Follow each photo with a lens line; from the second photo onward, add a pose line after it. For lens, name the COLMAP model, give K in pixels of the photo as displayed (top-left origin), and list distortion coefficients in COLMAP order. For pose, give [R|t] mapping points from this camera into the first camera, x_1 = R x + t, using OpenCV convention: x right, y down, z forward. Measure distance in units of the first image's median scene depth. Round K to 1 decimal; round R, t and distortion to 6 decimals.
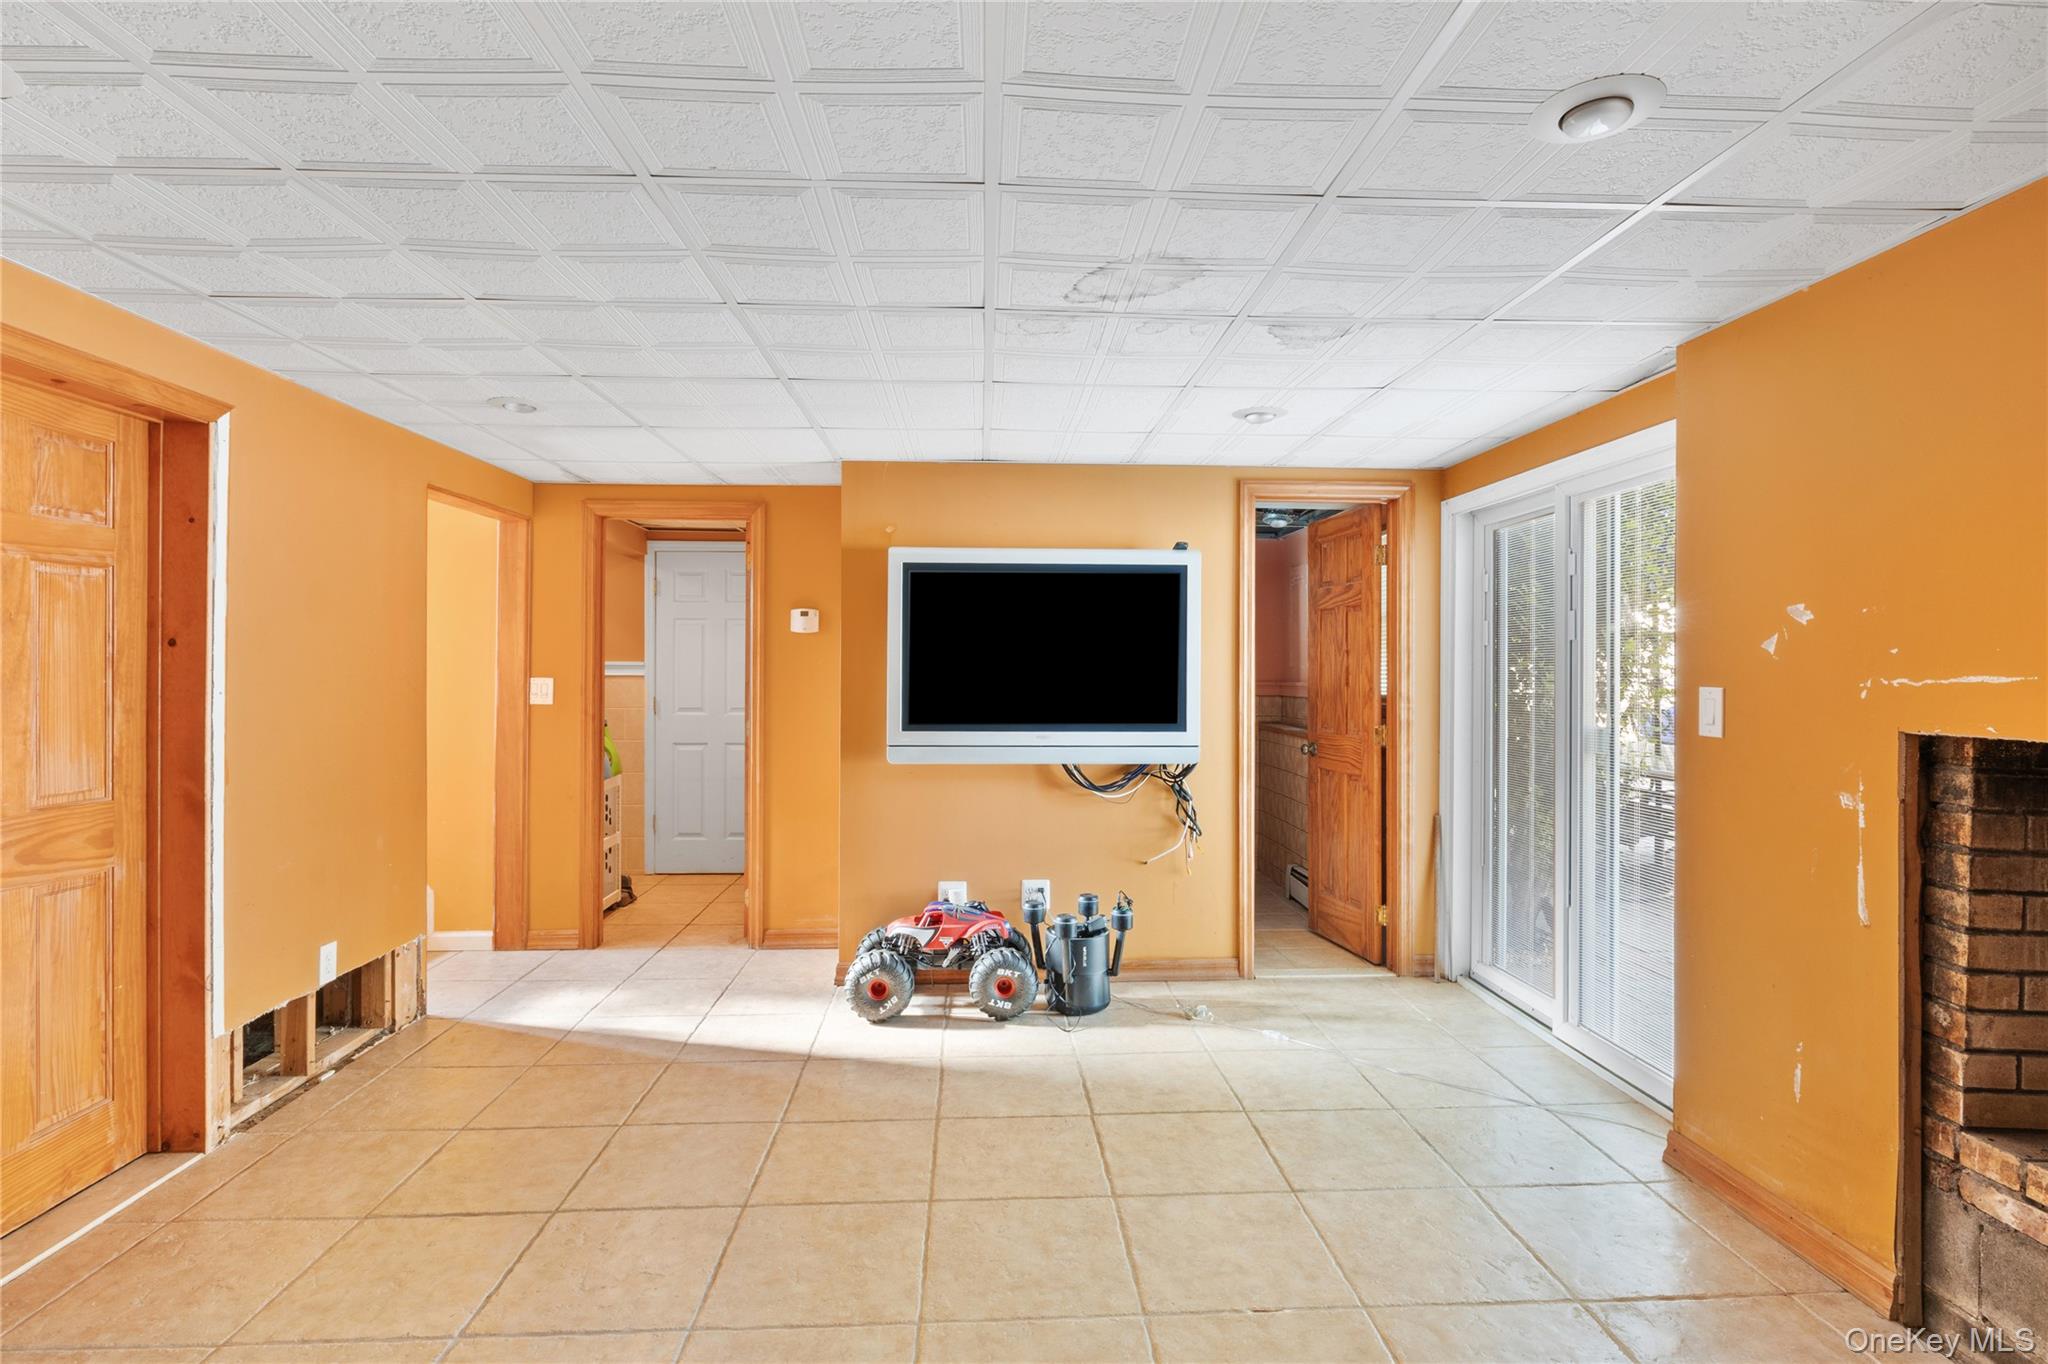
lens RADIAL K [[932.3, 0, 1013.1], [0, 932.3, 680.0], [0, 0, 1]] dist [0.003362, 0.000864]
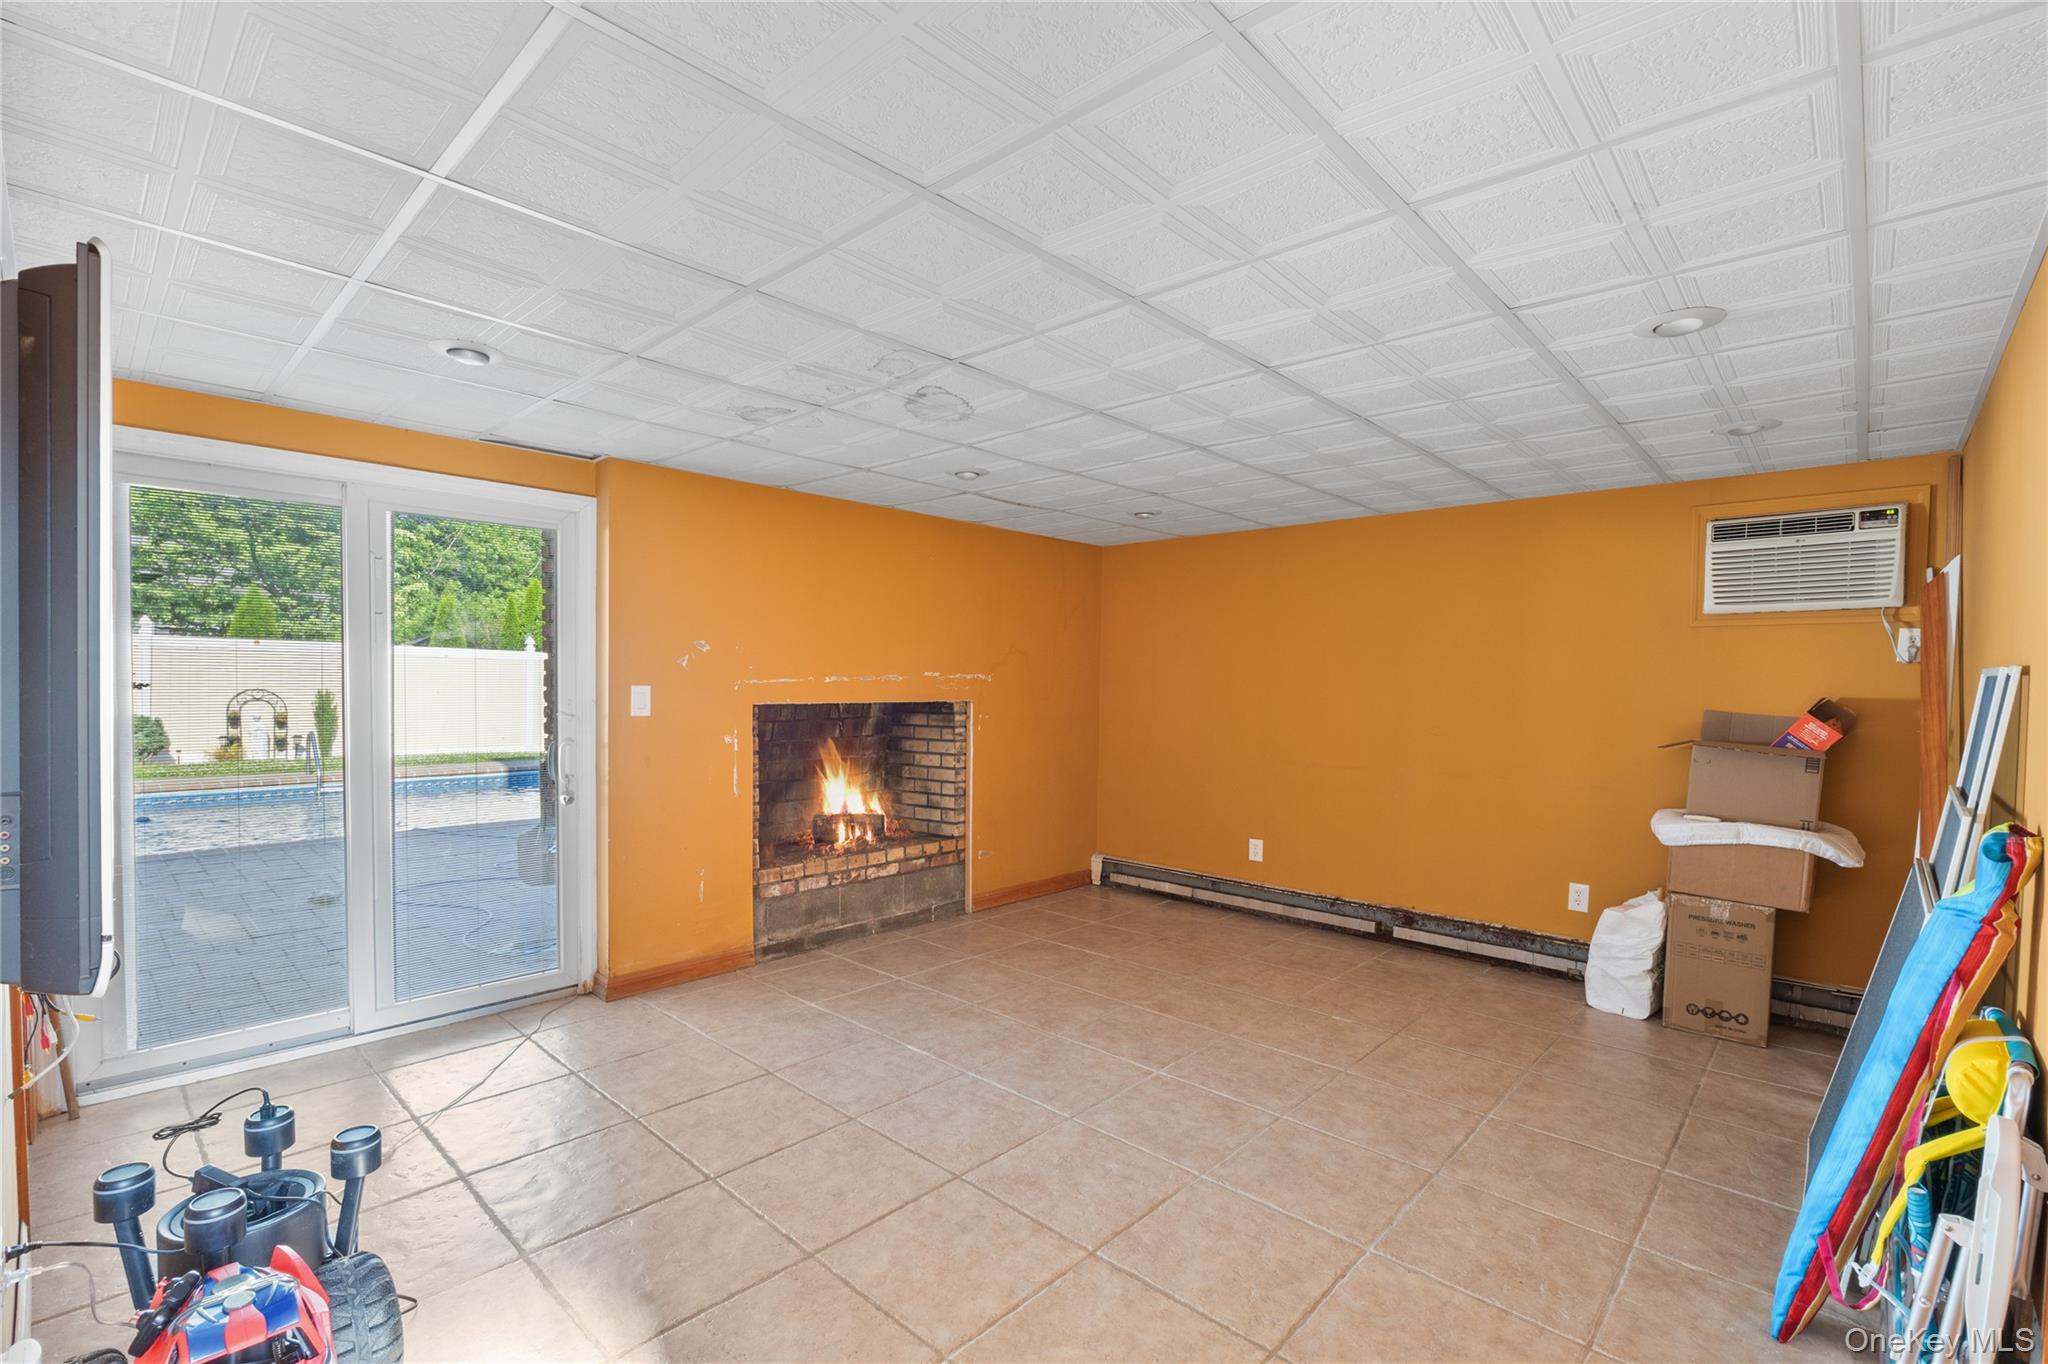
lens RADIAL K [[916.8, 0, 1024.6], [0, 916.8, 687.9], [0, 0, 1]] dist [-0.001385, -0.000079]
pose [[-0.691828, -0.012532, 0.721954, -0.970715], [-0.008624, 0.999921, 0.009093, -0.008735], [-0.722011, 0.000064, -0.691882, 1.825293]]
